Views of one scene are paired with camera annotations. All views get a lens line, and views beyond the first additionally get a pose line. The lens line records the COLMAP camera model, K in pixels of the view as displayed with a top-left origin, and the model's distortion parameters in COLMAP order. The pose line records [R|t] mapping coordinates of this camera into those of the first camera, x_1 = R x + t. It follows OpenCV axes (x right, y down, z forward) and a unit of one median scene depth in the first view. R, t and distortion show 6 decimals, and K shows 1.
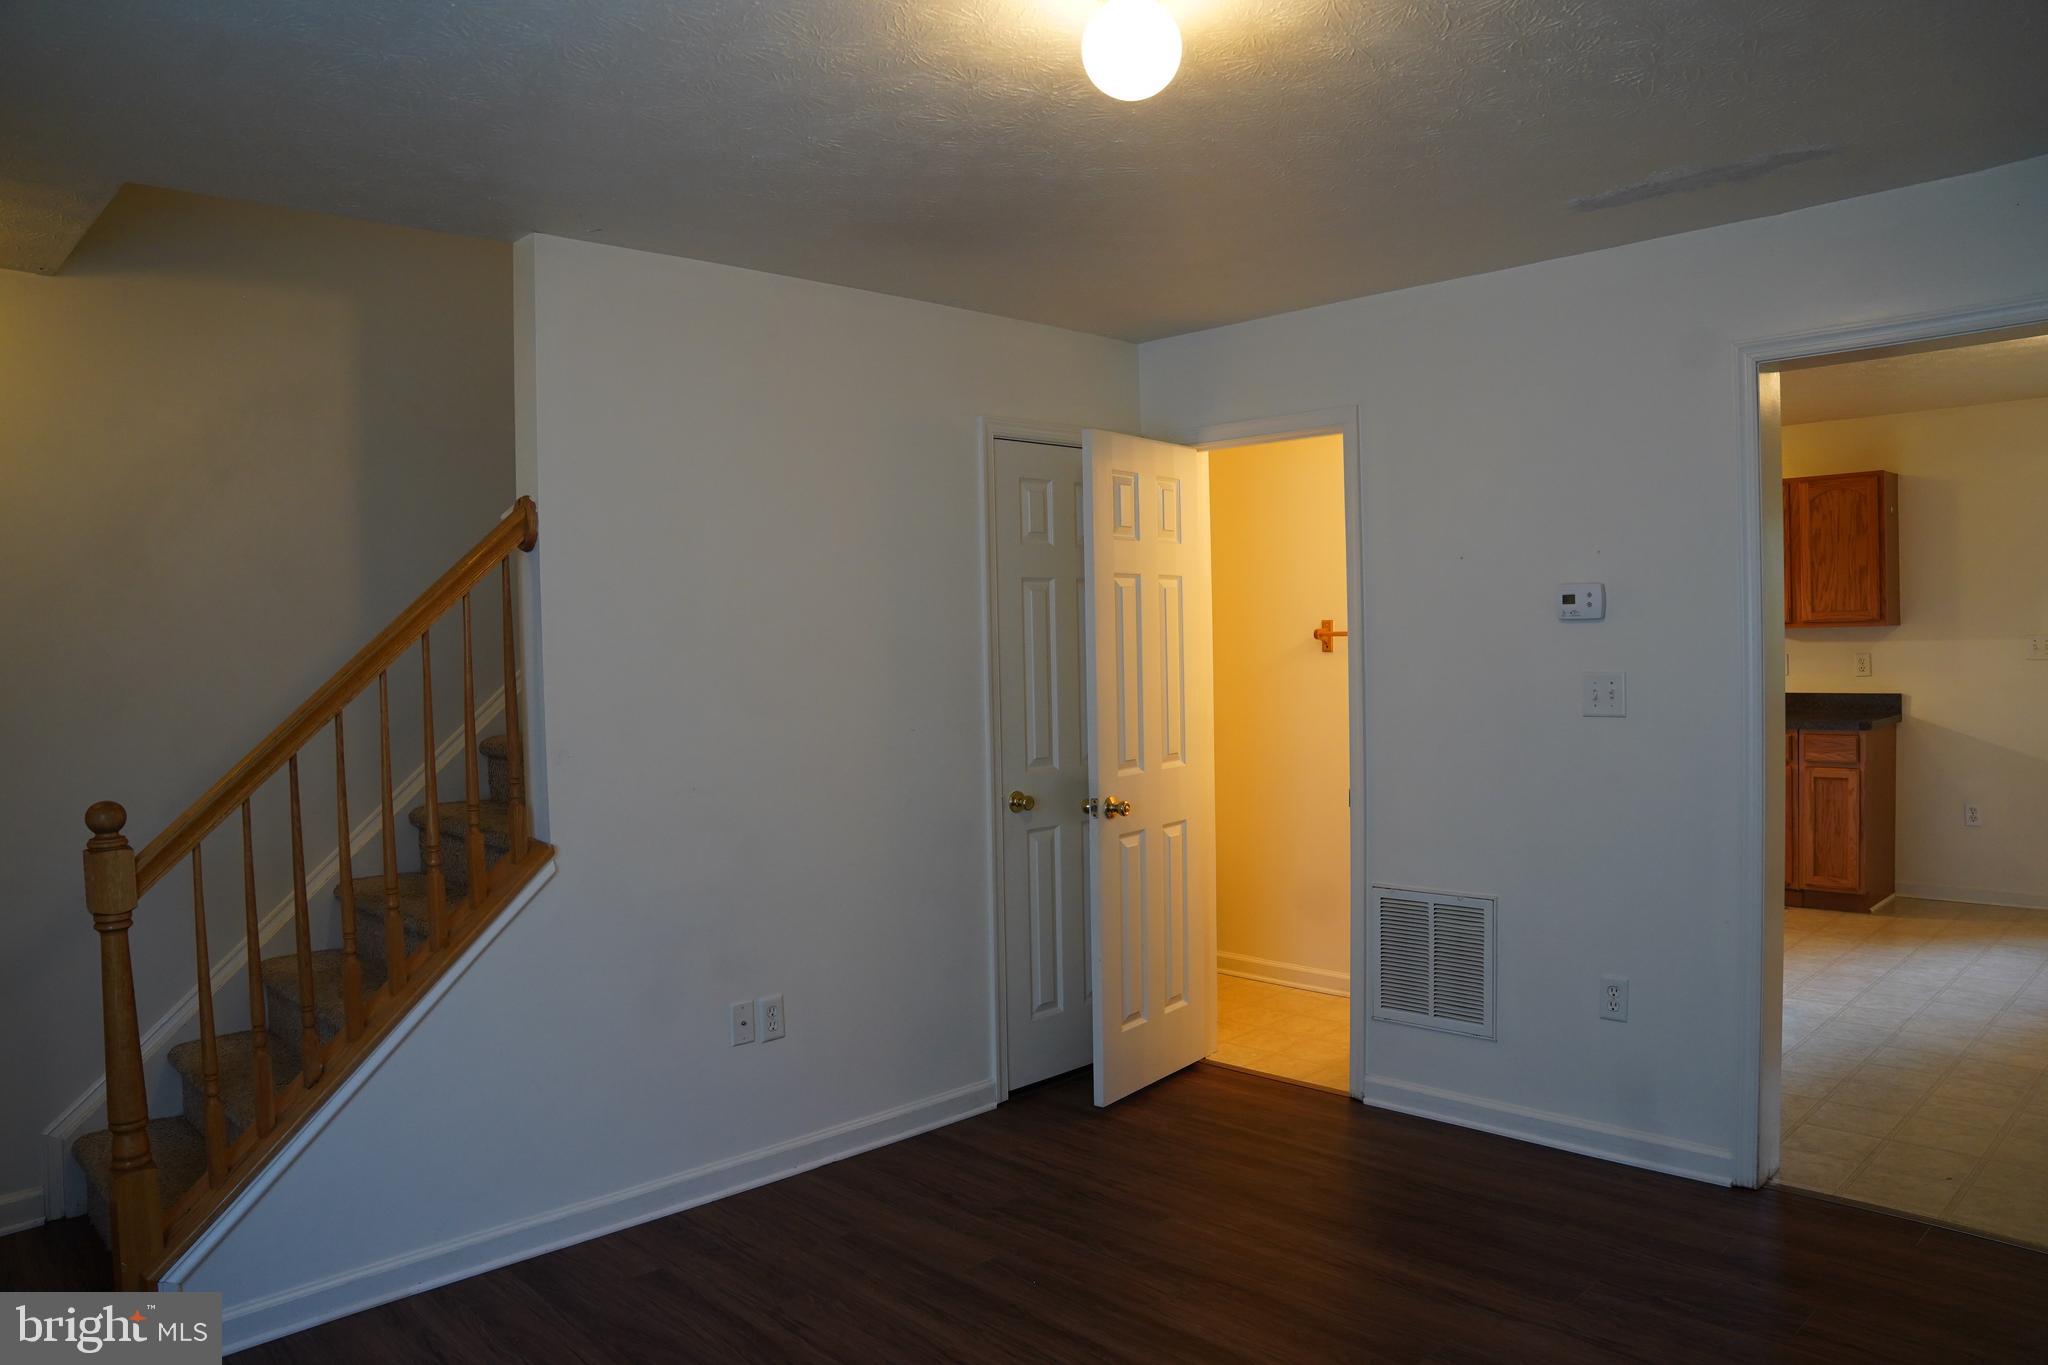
lens RADIAL K [[1410.1, 0, 1024.0], [0, 1410.1, 682.5], [0, 0, 1]] dist [-0.179145, 0.127147]
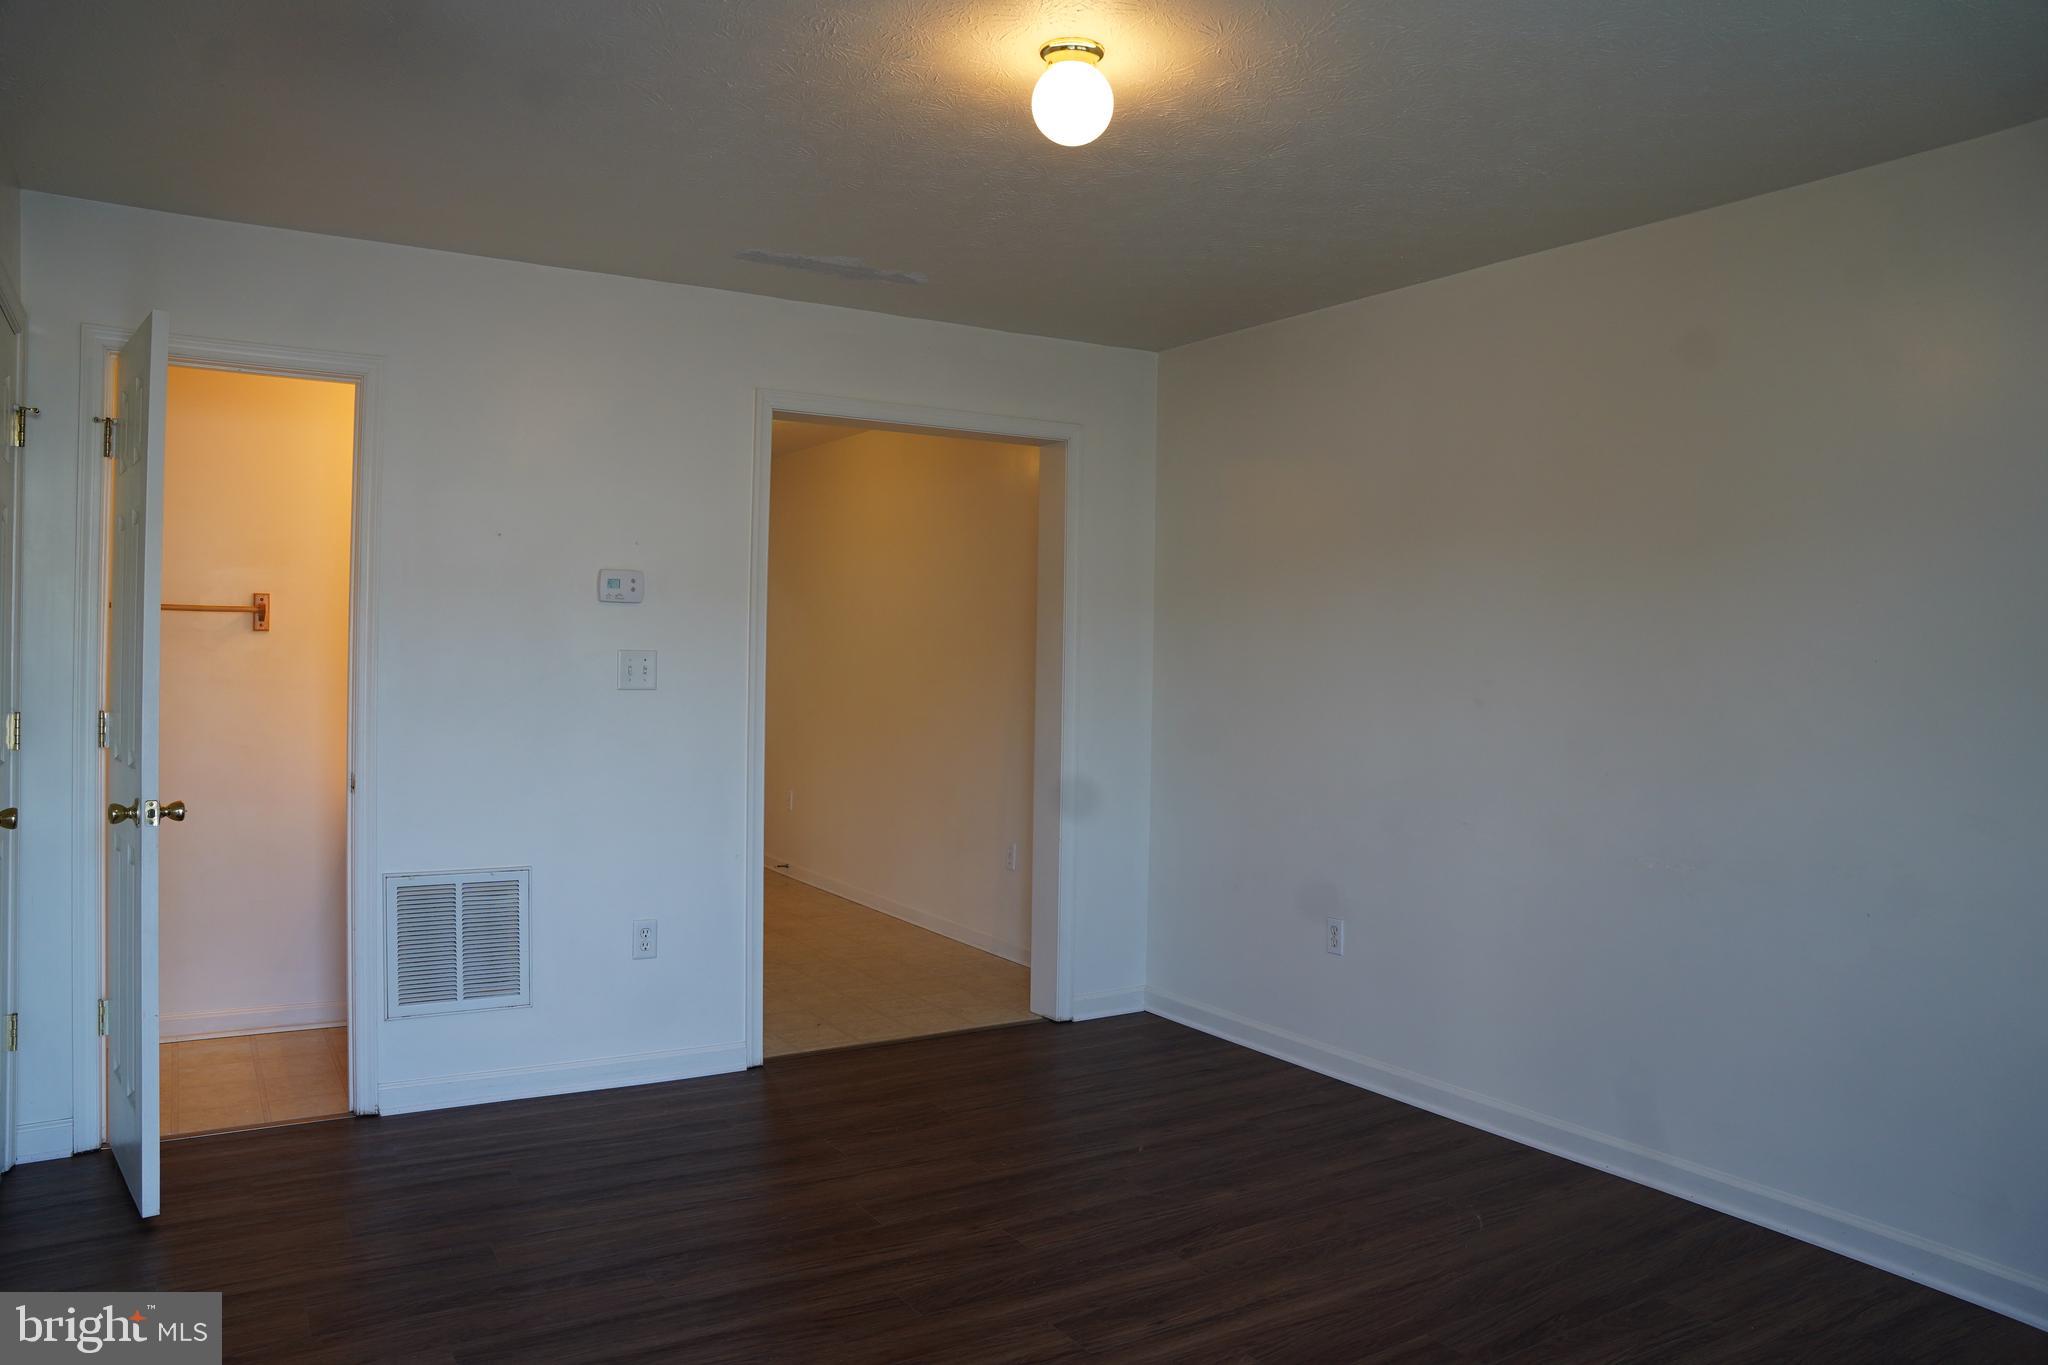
lens RADIAL K [[1410.1, 0, 1024.0], [0, 1410.1, 682.5], [0, 0, 1]] dist [-0.179145, 0.127147]
pose [[0.203958, 0.014409, 0.978874, -0.590615], [0.005603, 0.999858, -0.015885, 0.036433], [-0.978964, 0.008724, 0.203848, 0.425758]]
